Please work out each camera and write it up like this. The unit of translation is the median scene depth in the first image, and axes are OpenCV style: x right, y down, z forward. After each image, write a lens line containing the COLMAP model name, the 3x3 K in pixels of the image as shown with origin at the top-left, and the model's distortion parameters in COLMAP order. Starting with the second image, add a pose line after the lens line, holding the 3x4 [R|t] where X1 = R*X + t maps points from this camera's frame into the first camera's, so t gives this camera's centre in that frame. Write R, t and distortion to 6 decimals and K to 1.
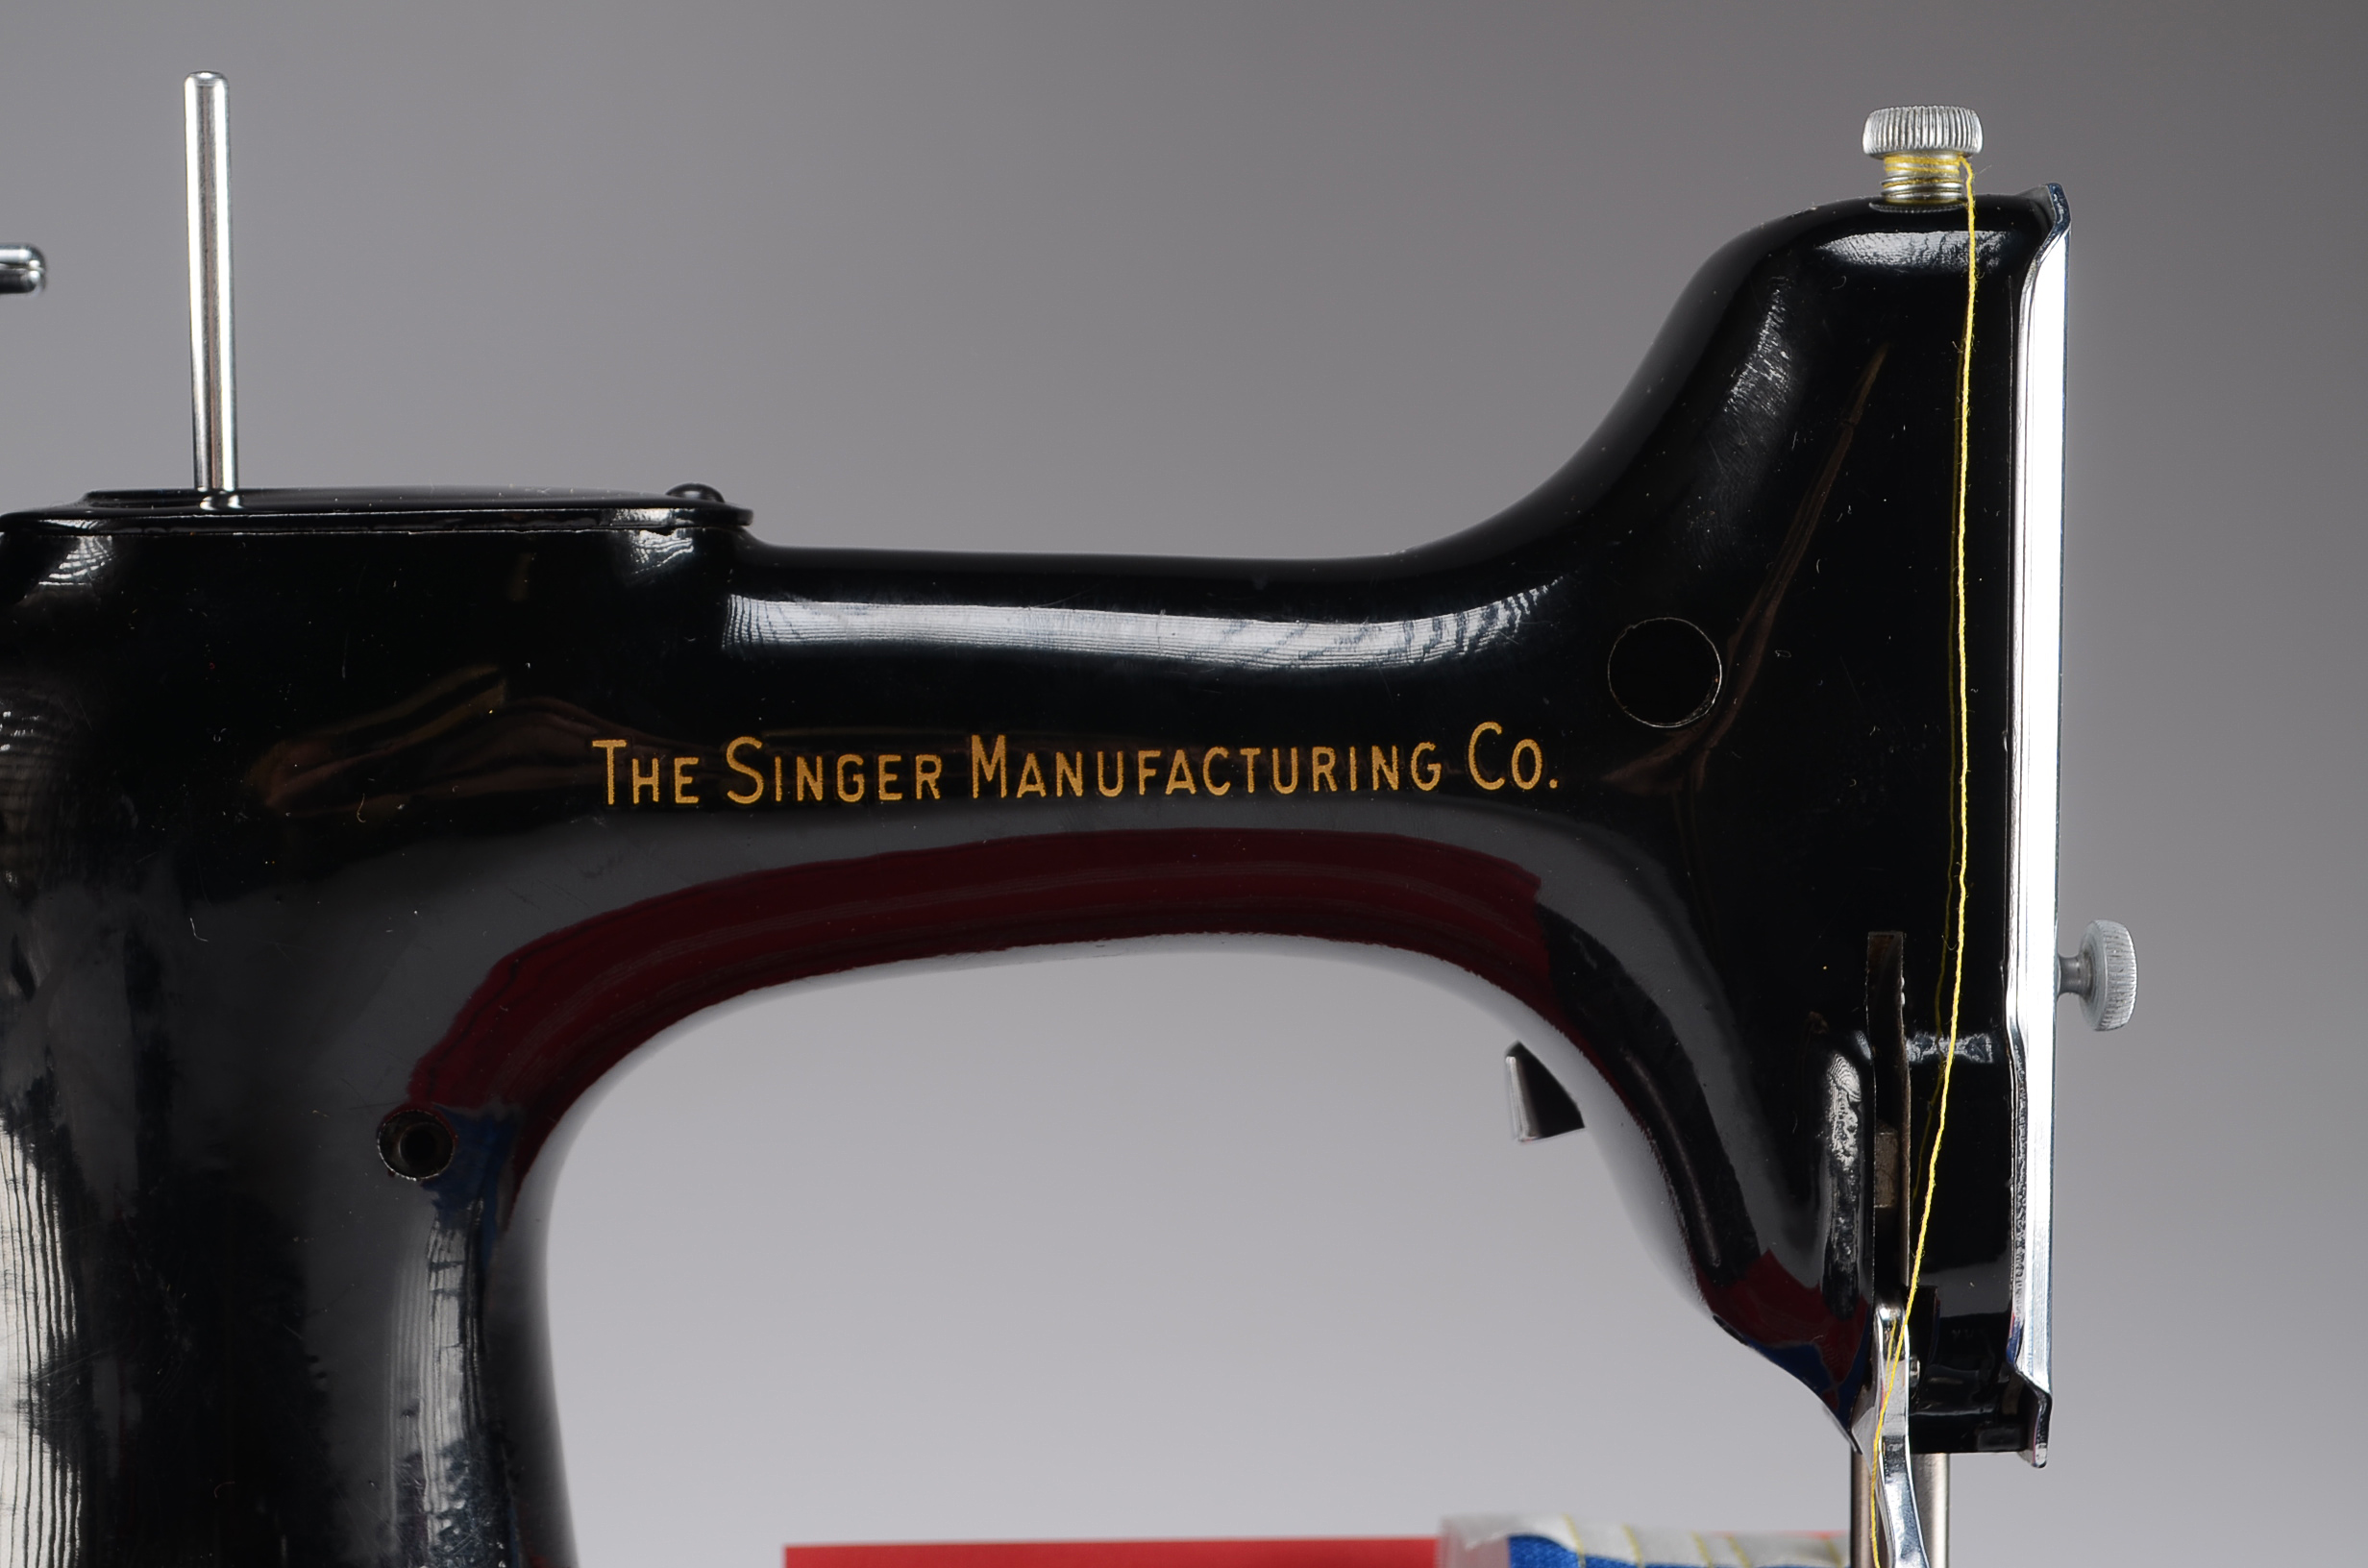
lens RADIAL K [[3861.1, 0, 1184.7], [0, 3861.1, 939.9], [0, 0, 1]] dist [-0.007450, -0.052839]
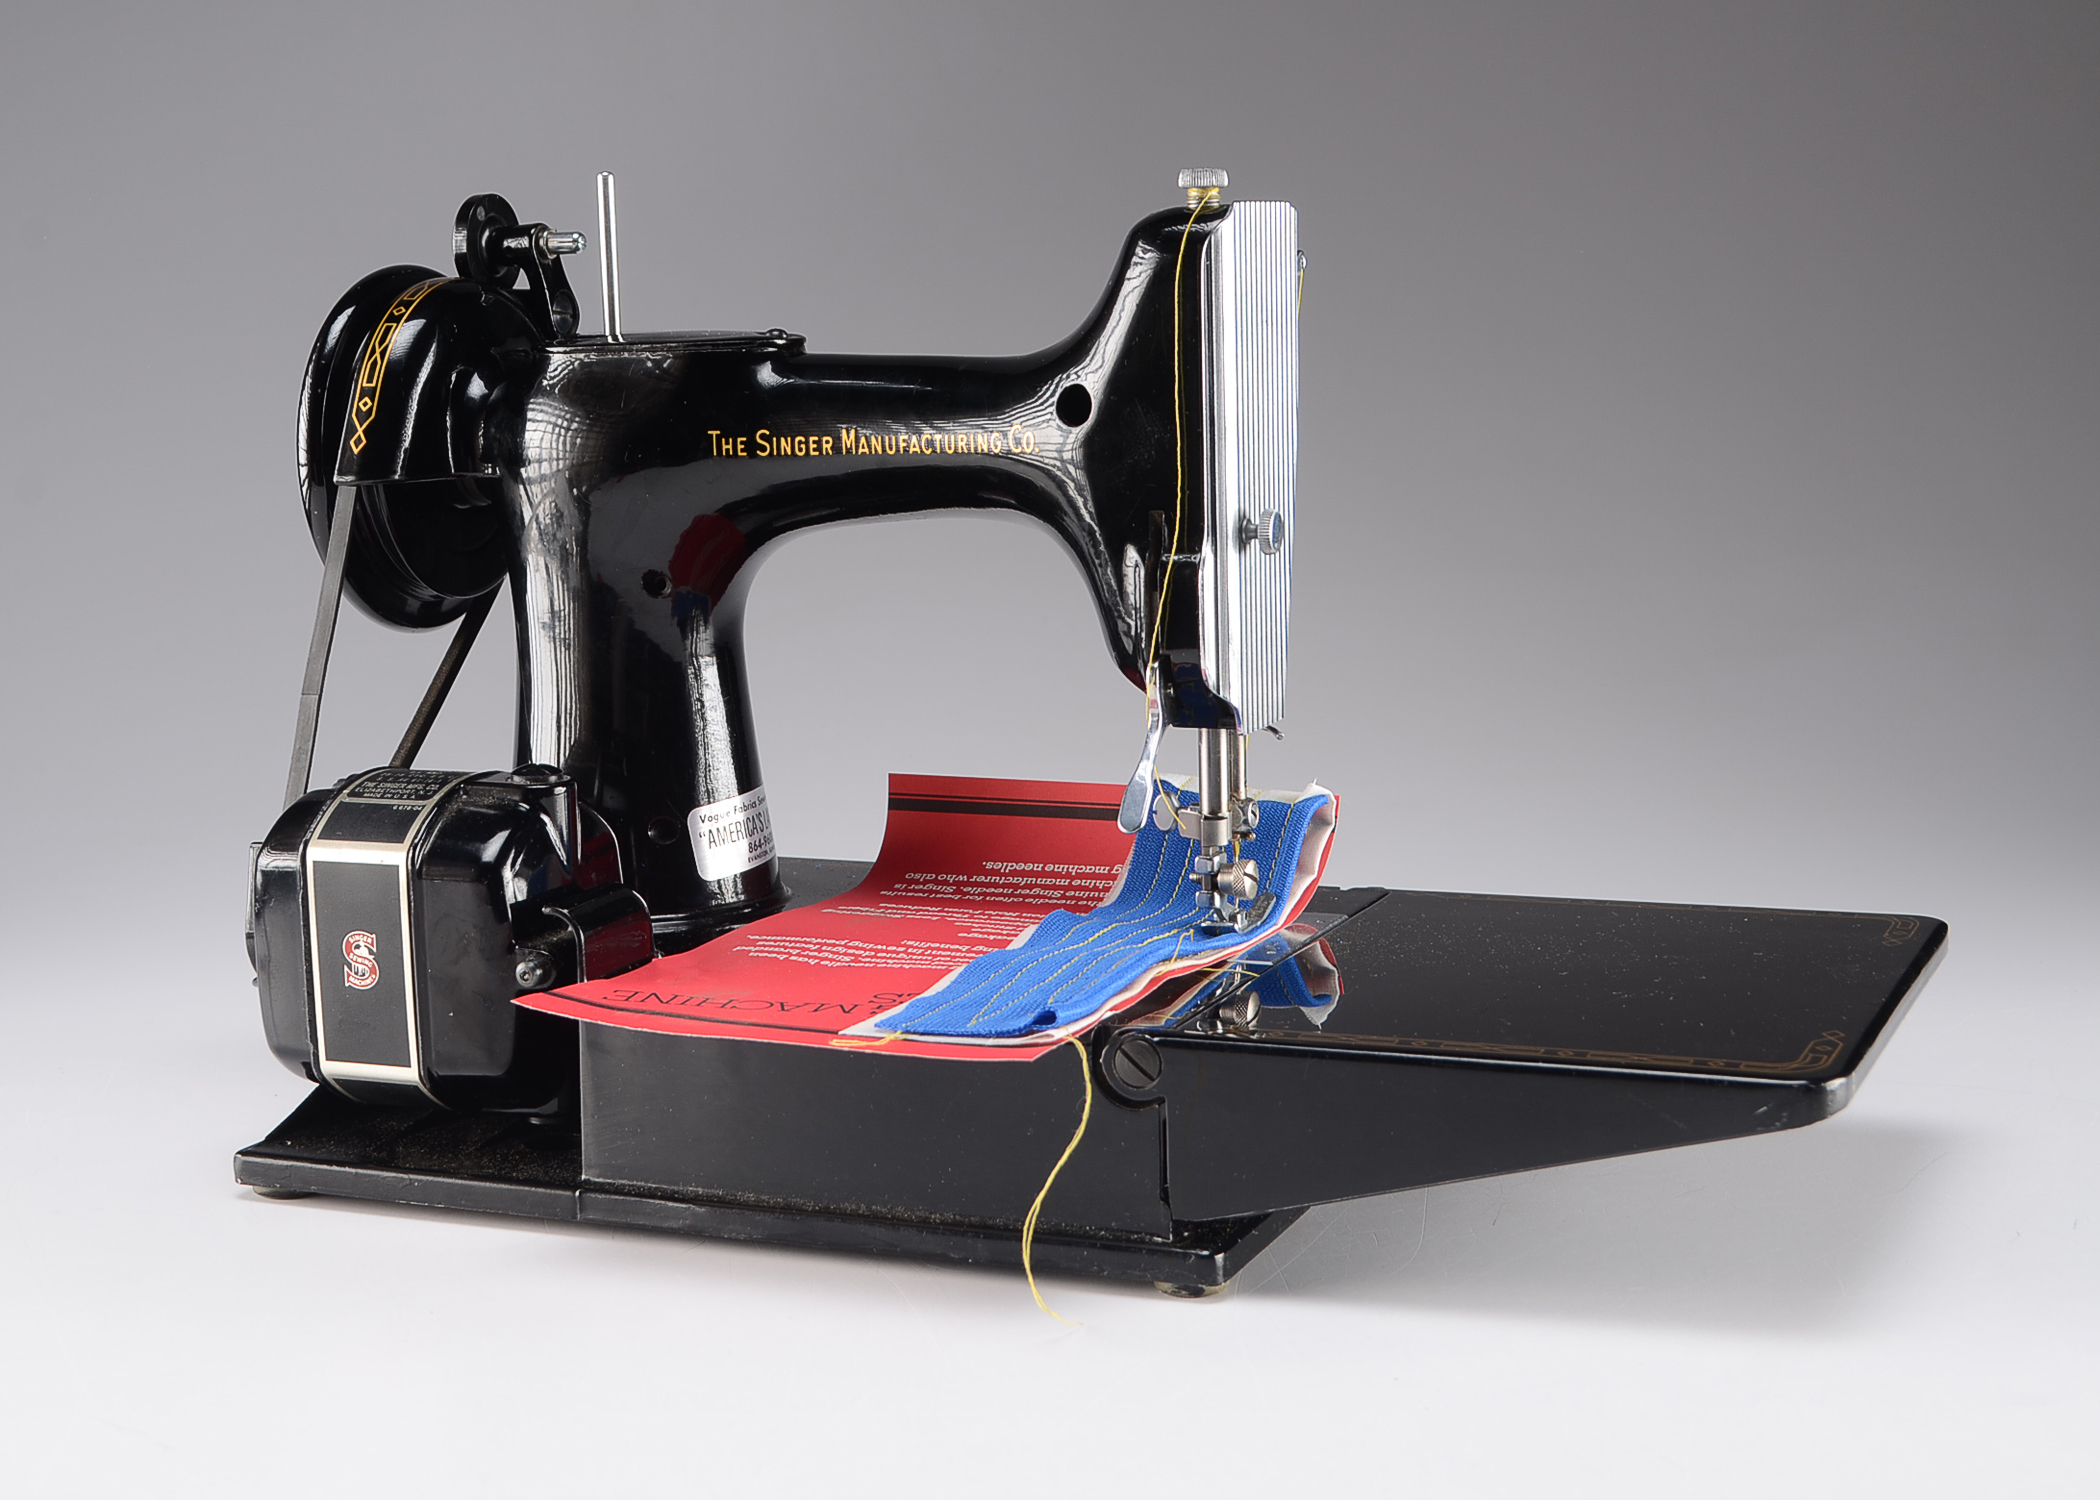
lens RADIAL K [[3125.4, 0, 1051.0], [0, 3125.4, 820.9], [0, 0, 1]] dist [0.001258, 0.007317]
pose [[0.911030, 0.053508, -0.408852, 0.935860], [-0.020559, 0.996206, 0.084566, 0.027760], [0.411826, -0.068637, 0.908674, -0.850736]]
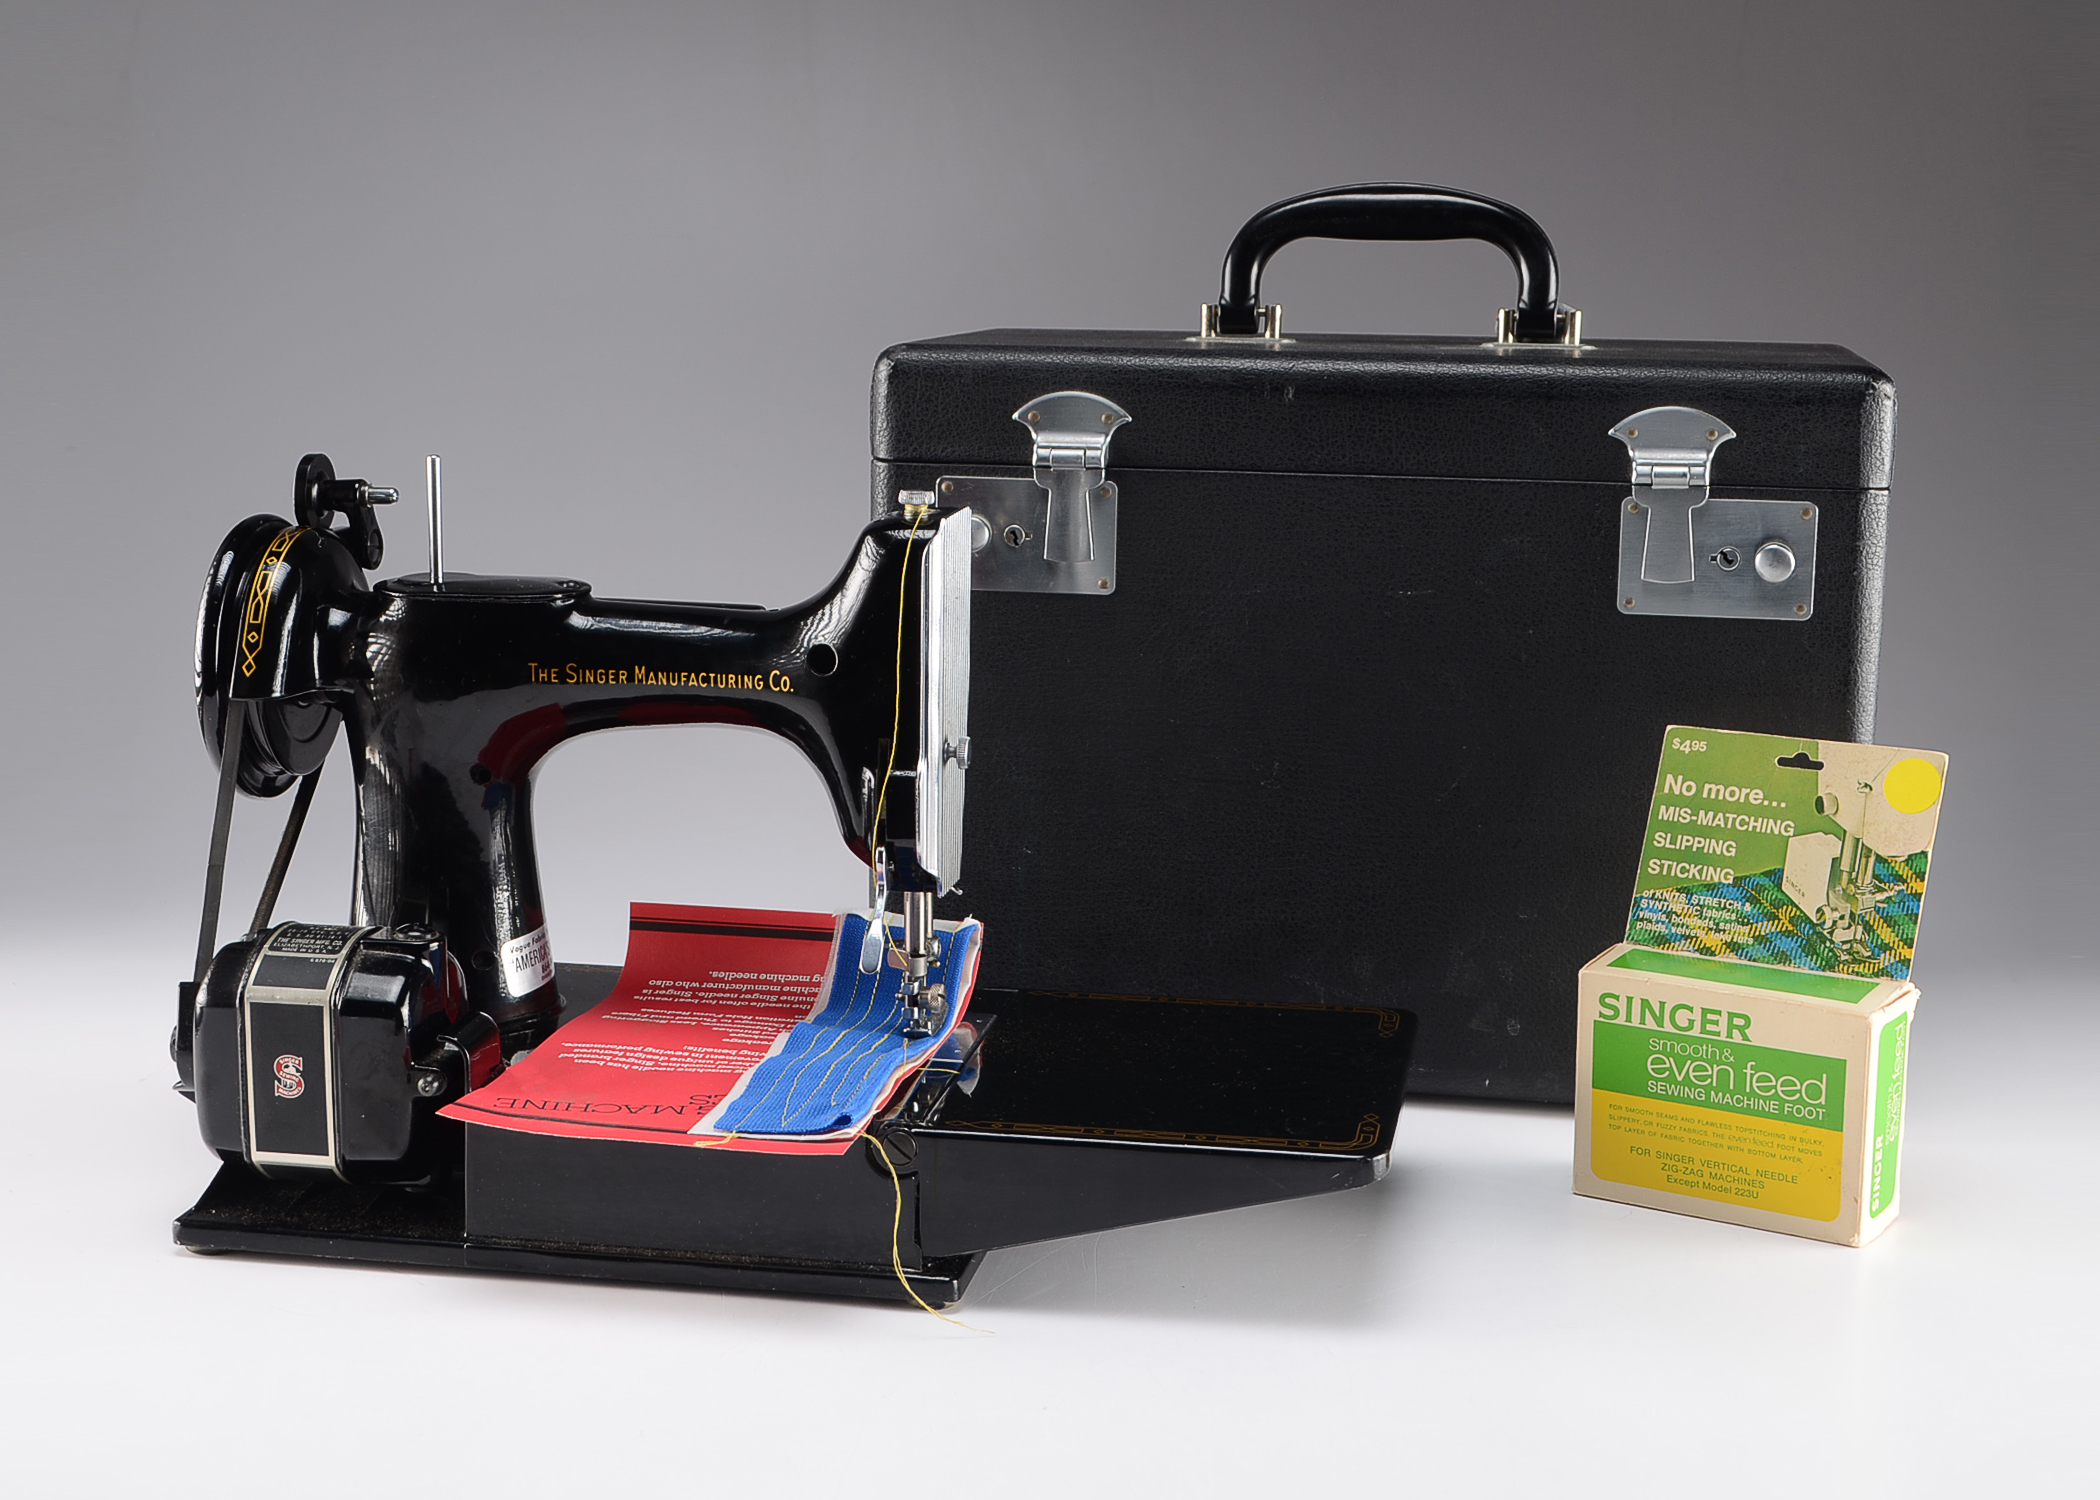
lens RADIAL K [[3190.9, 0, 1050.0], [0, 3190.9, 750.0], [0, 0, 1]] dist [-0.026946, -0.102111]
pose [[0.981214, 0.054952, -0.184931, 0.837693], [-0.038250, 0.994959, 0.092703, -0.256054], [0.189093, -0.083888, 0.978369, -1.718366]]
